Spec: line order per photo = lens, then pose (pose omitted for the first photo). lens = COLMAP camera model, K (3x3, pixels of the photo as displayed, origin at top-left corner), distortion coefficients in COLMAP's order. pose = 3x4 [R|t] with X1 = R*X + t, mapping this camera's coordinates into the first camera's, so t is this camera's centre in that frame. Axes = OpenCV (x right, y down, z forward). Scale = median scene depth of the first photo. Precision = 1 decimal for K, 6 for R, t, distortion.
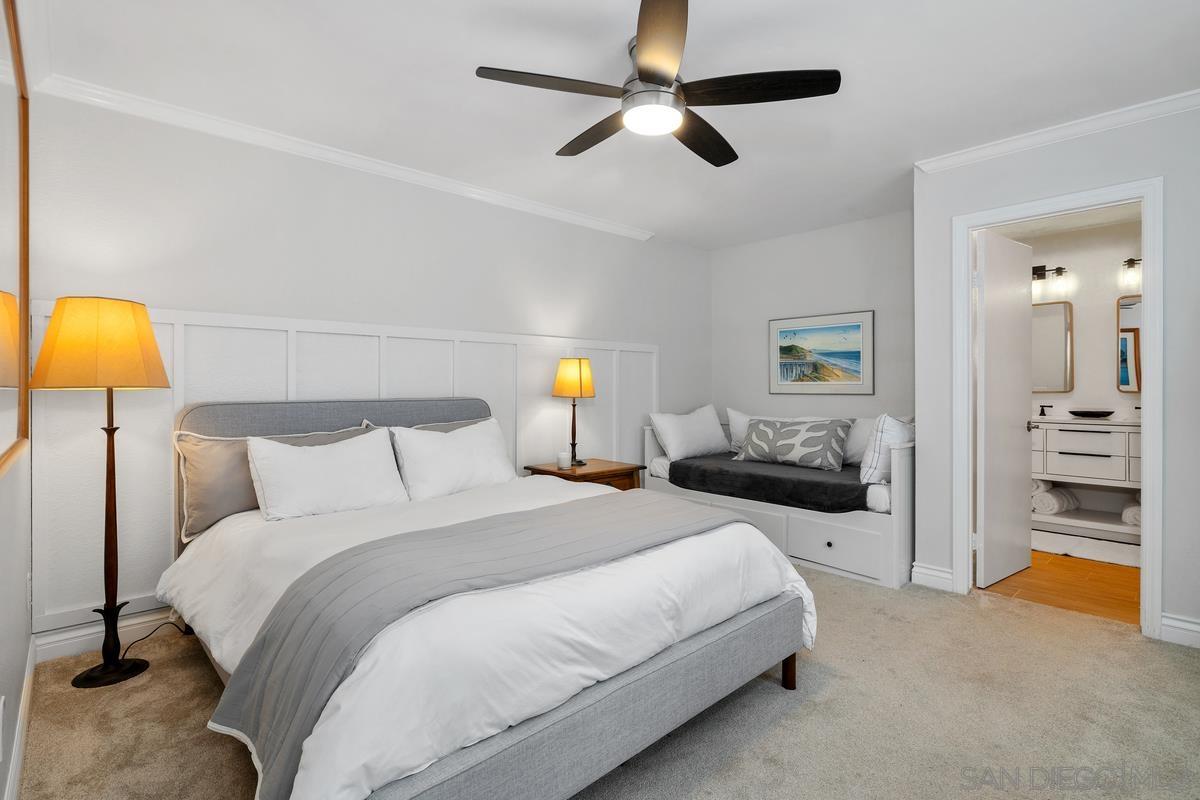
lens RADIAL K [[578.2, 0, 604.6], [0, 578.2, 390.3], [0, 0, 1]] dist [-0.019229, 0.000075]
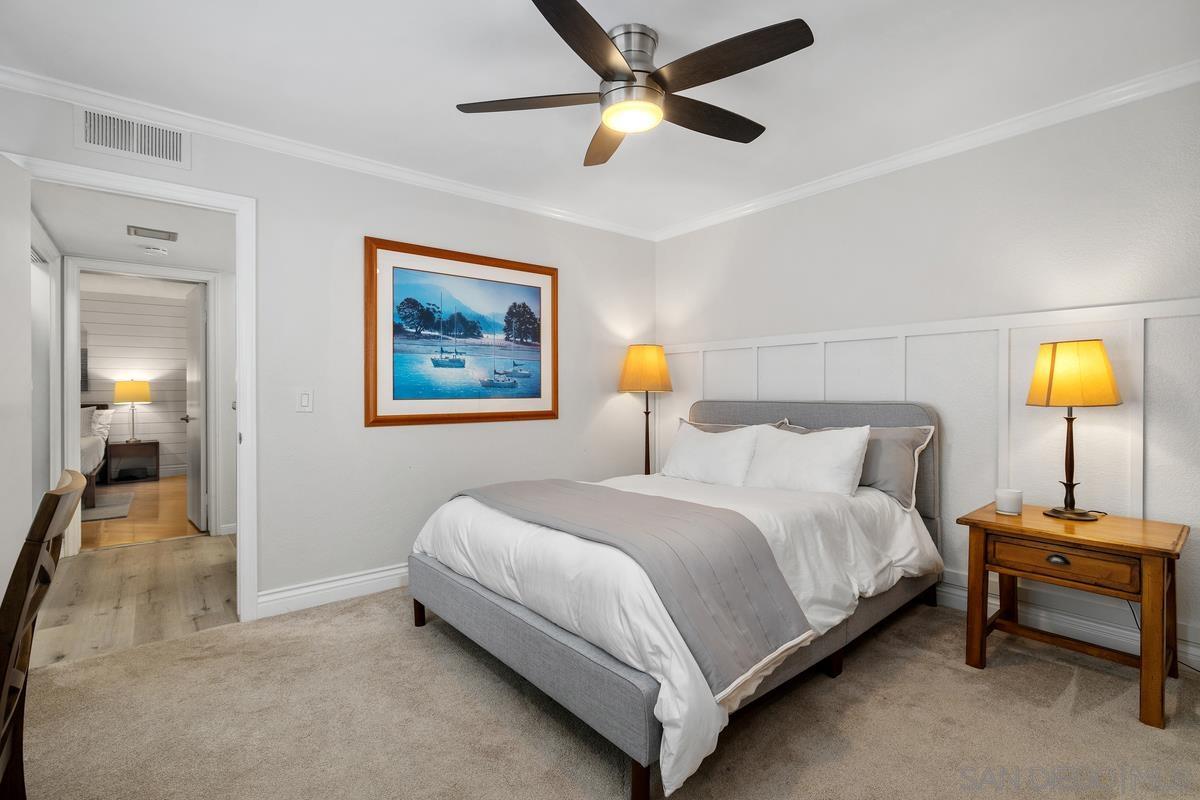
lens RADIAL K [[554.8, 0, 600.8], [0, 554.8, 389.4], [0, 0, 1]] dist [0.001097, 0.000169]
pose [[-0.060202, -0.003439, -0.998180, 0.971475], [-0.003389, 0.999989, -0.003241, -0.001901], [0.998180, 0.003188, -0.060213, 0.947153]]
